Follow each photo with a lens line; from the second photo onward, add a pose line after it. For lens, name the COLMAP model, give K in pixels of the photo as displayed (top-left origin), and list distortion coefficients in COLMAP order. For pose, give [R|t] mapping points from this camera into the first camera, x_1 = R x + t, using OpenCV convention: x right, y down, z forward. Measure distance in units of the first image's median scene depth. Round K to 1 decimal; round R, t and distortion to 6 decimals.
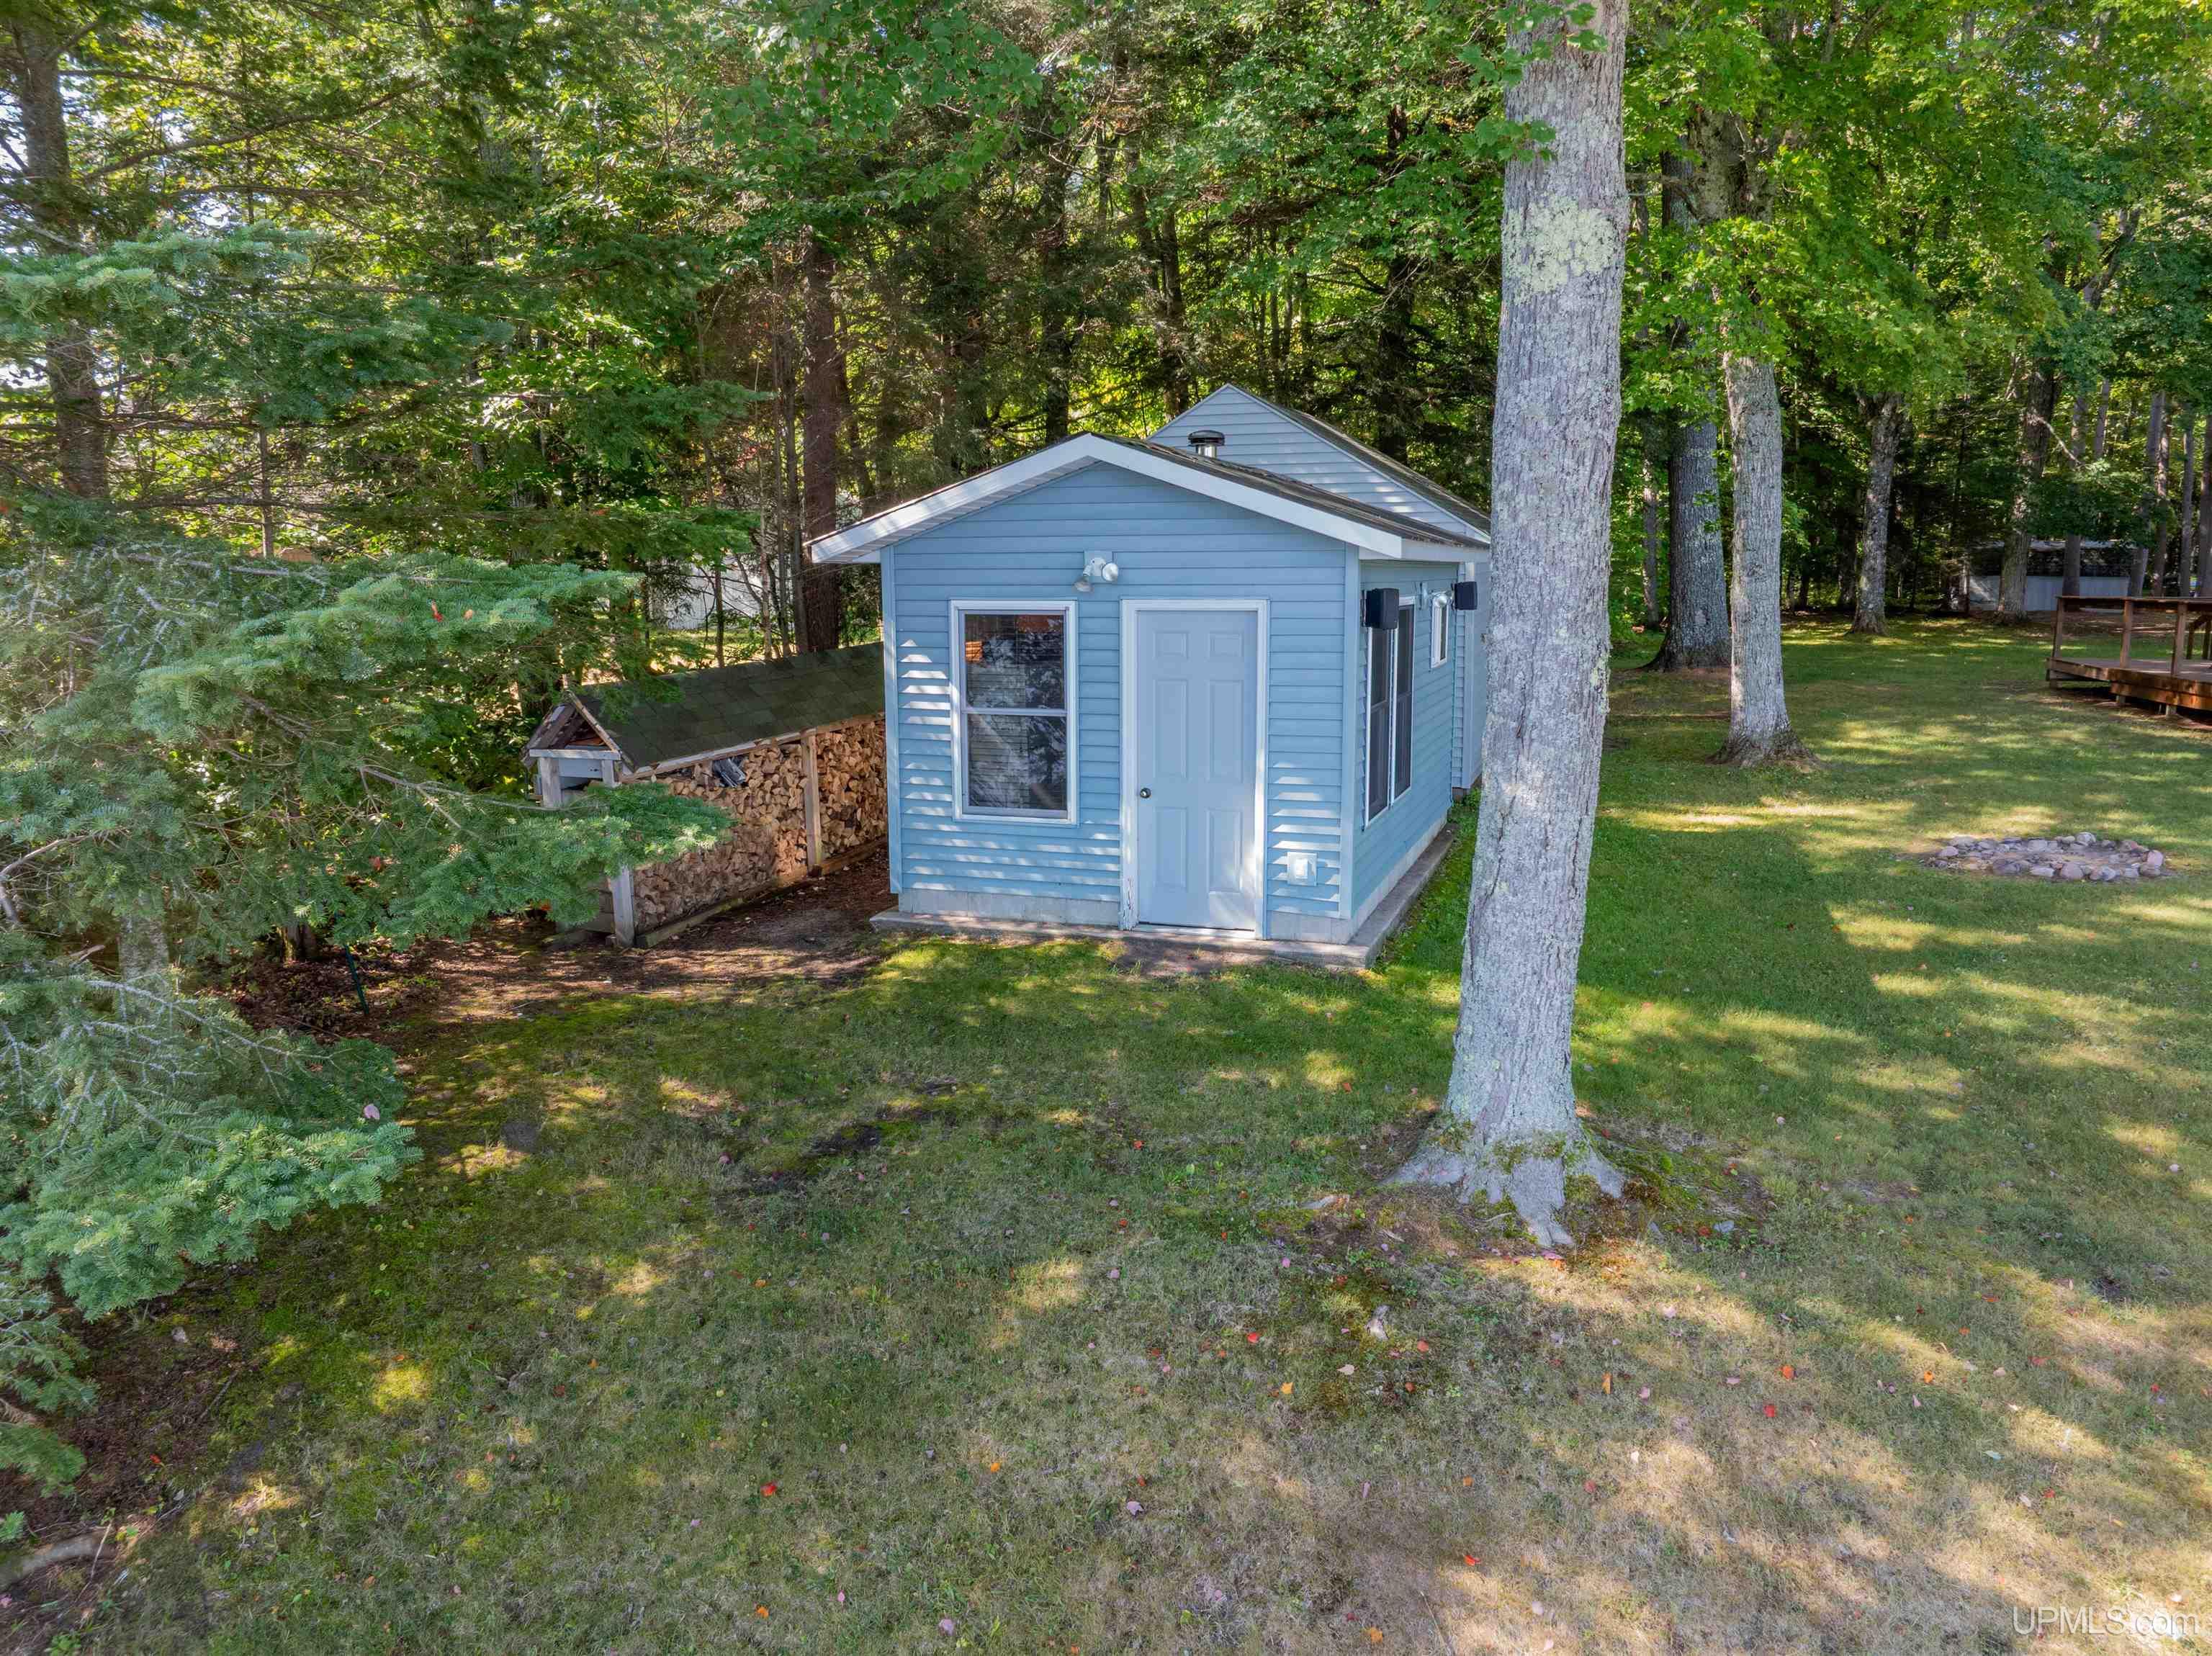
lens RADIAL K [[1560.9, 0, 1103.4], [0, 1560.9, 828.2], [0, 0, 1]] dist [-0.038352, 0.005131]
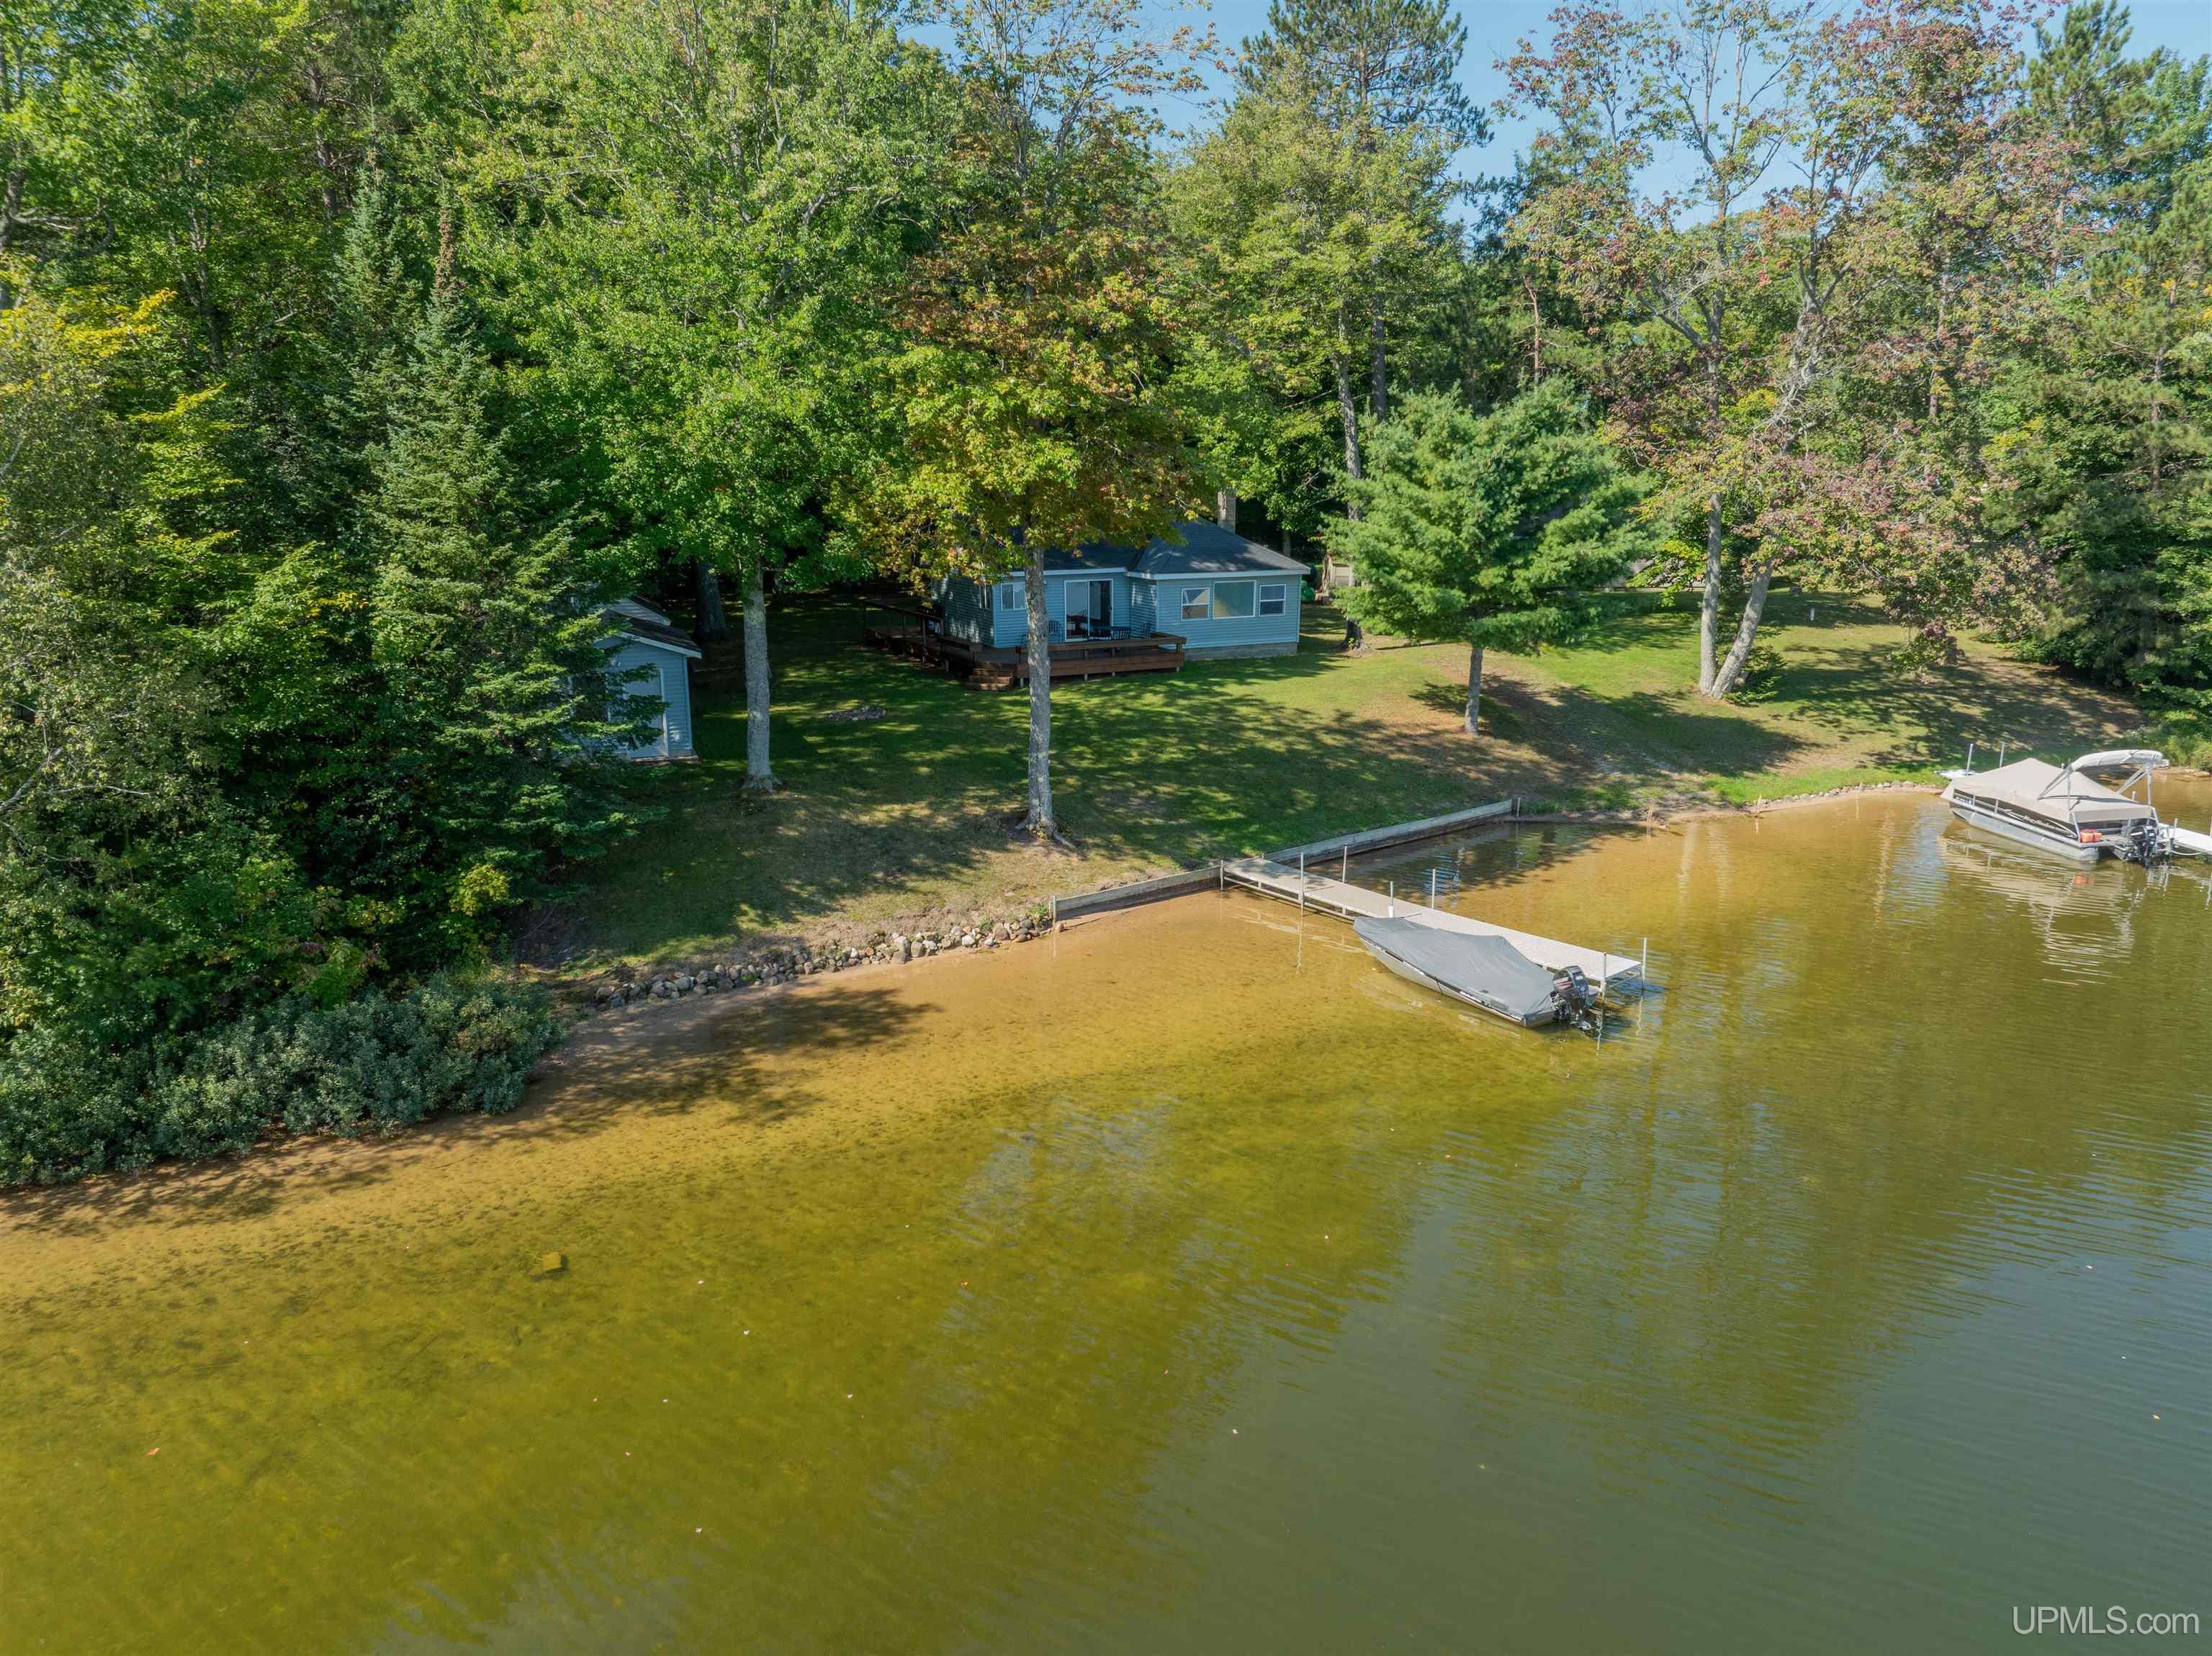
lens RADIAL K [[1560.9, 0, 1114.9], [0, 1560.9, 811.7], [0, 0, 1]] dist [-0.038352, 0.005131]
pose [[0.774231, -0.136132, 0.618089, -1.062373], [0.103003, 0.990676, 0.089169, -0.017732], [-0.624465, -0.005372, 0.781035, -1.973691]]
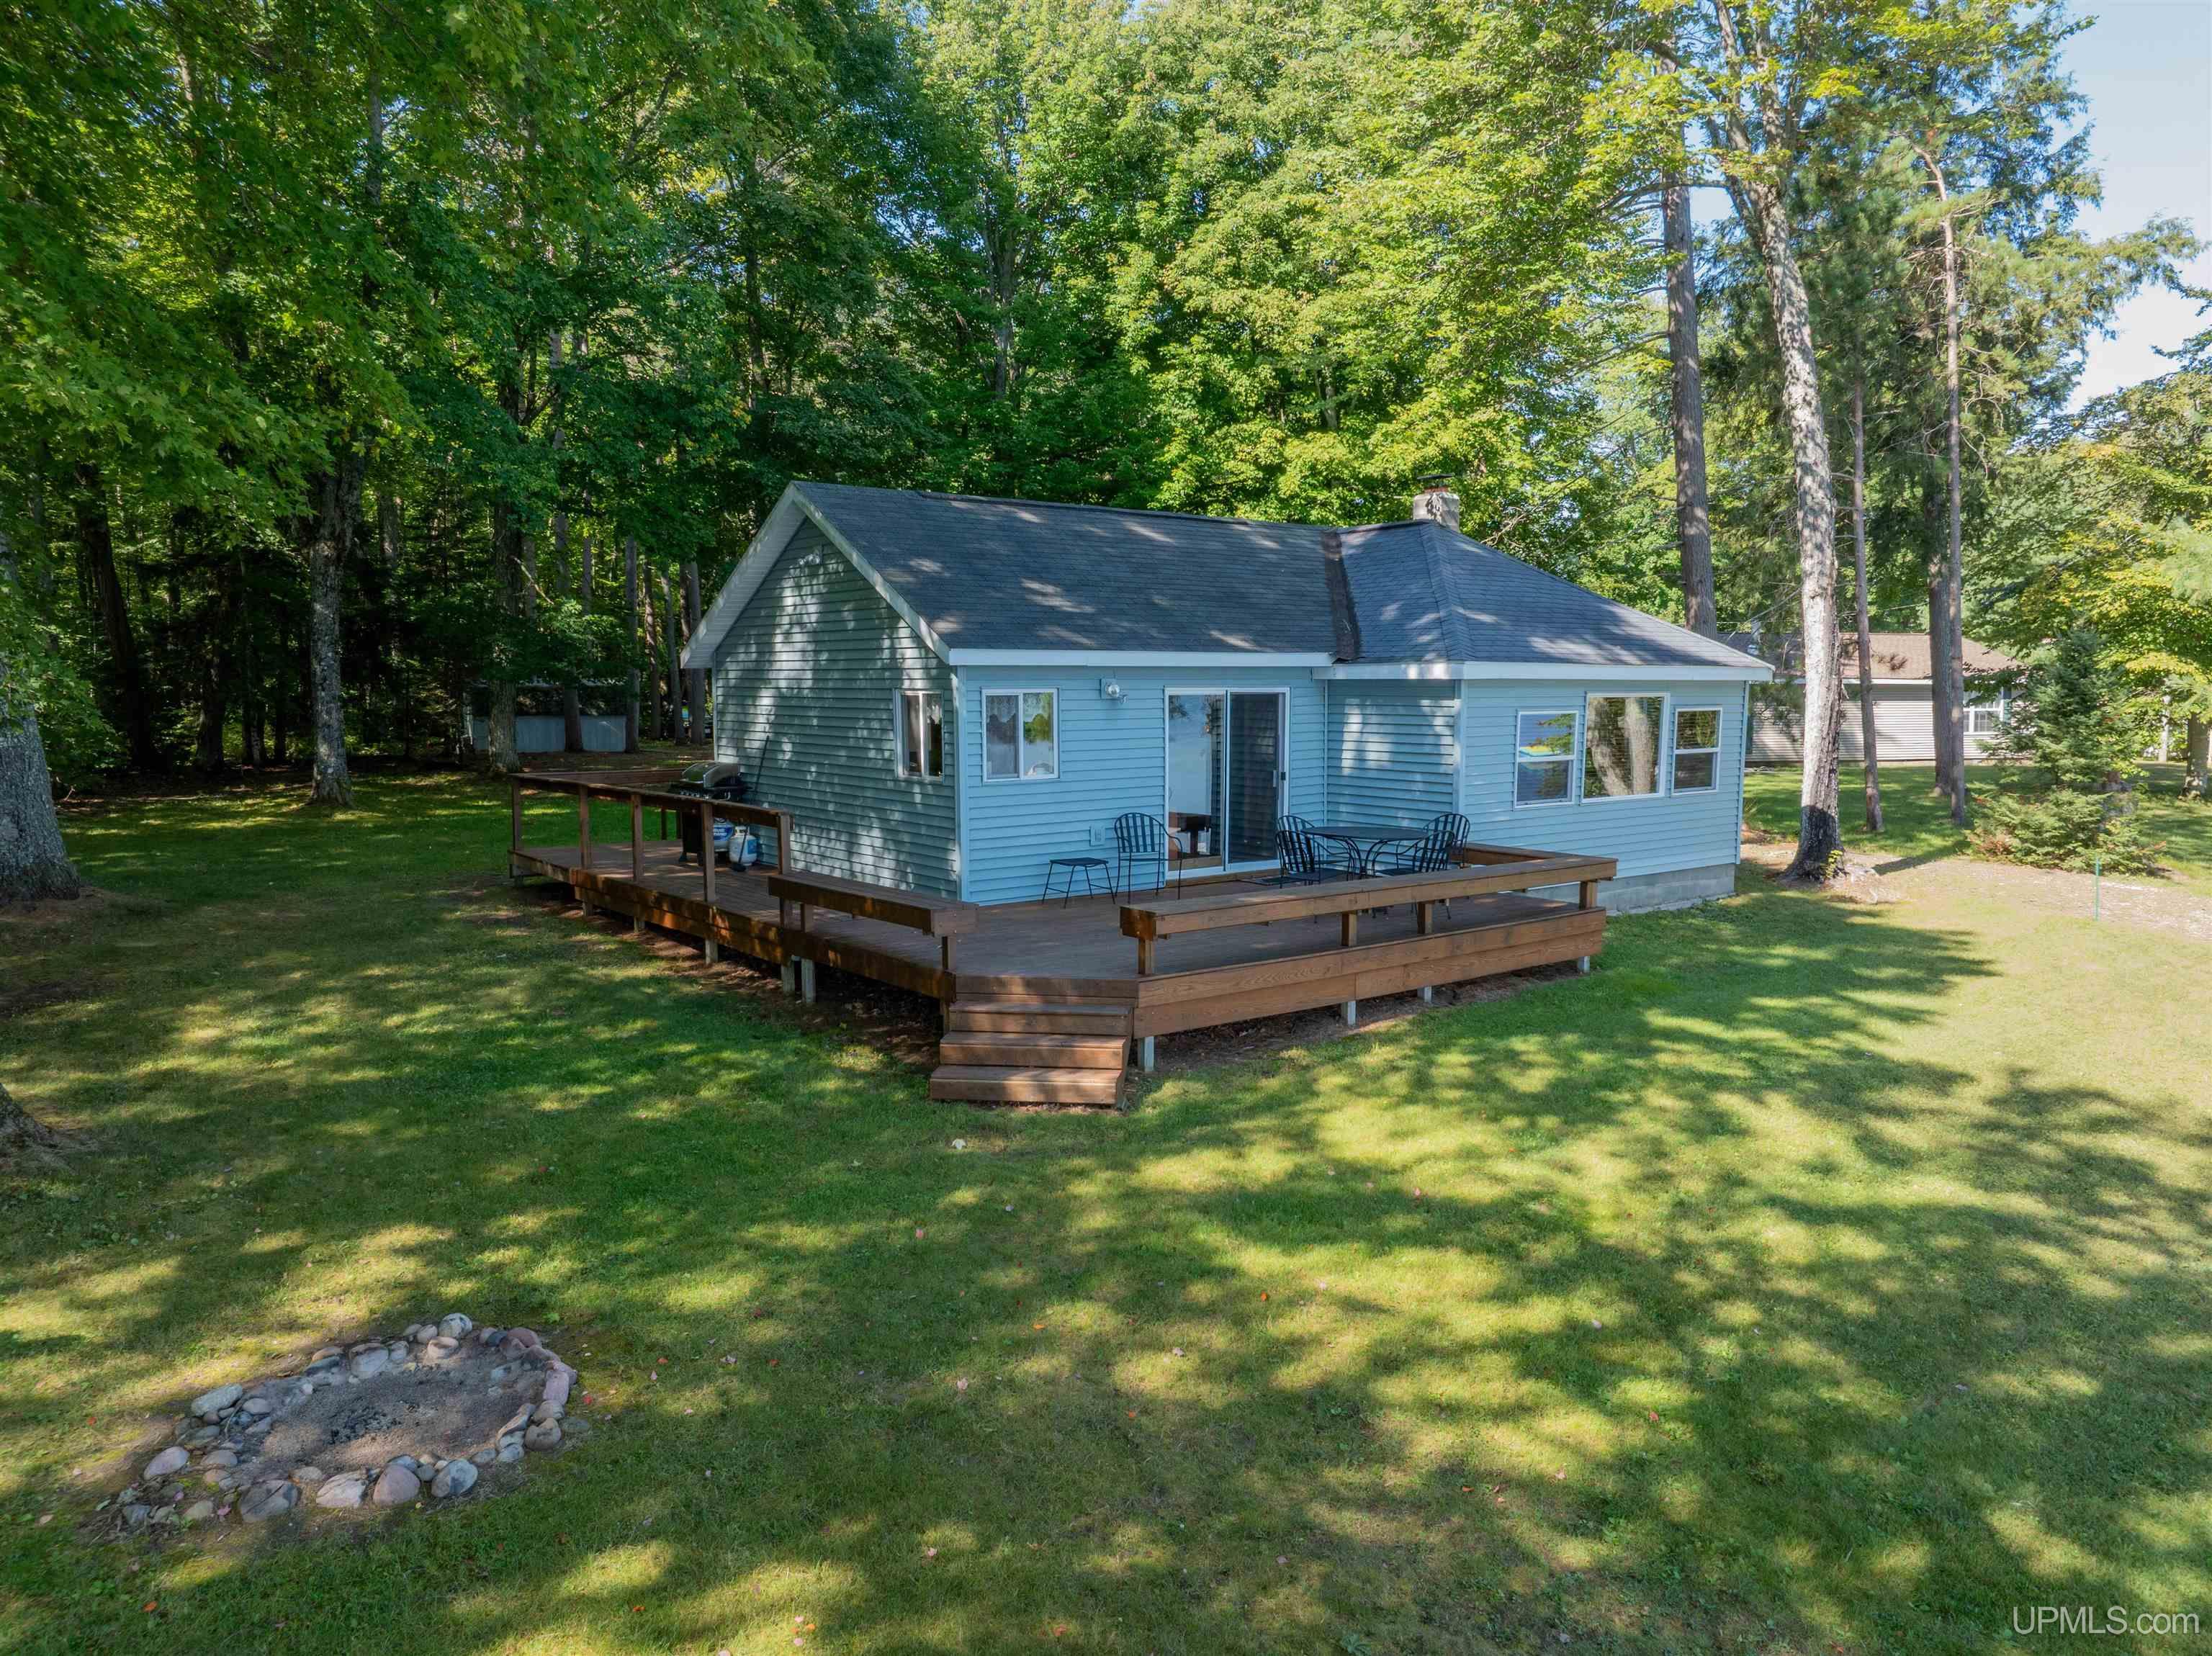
lens RADIAL K [[1560.9, 0, 1112.2], [0, 1560.9, 828.5], [0, 0, 1]] dist [-0.038352, 0.005131]
pose [[0.644837, -0.068399, 0.761254, 0.383181], [0.125410, 0.991958, -0.017104, -0.131449], [-0.753962, 0.106498, 0.648228, 0.447381]]
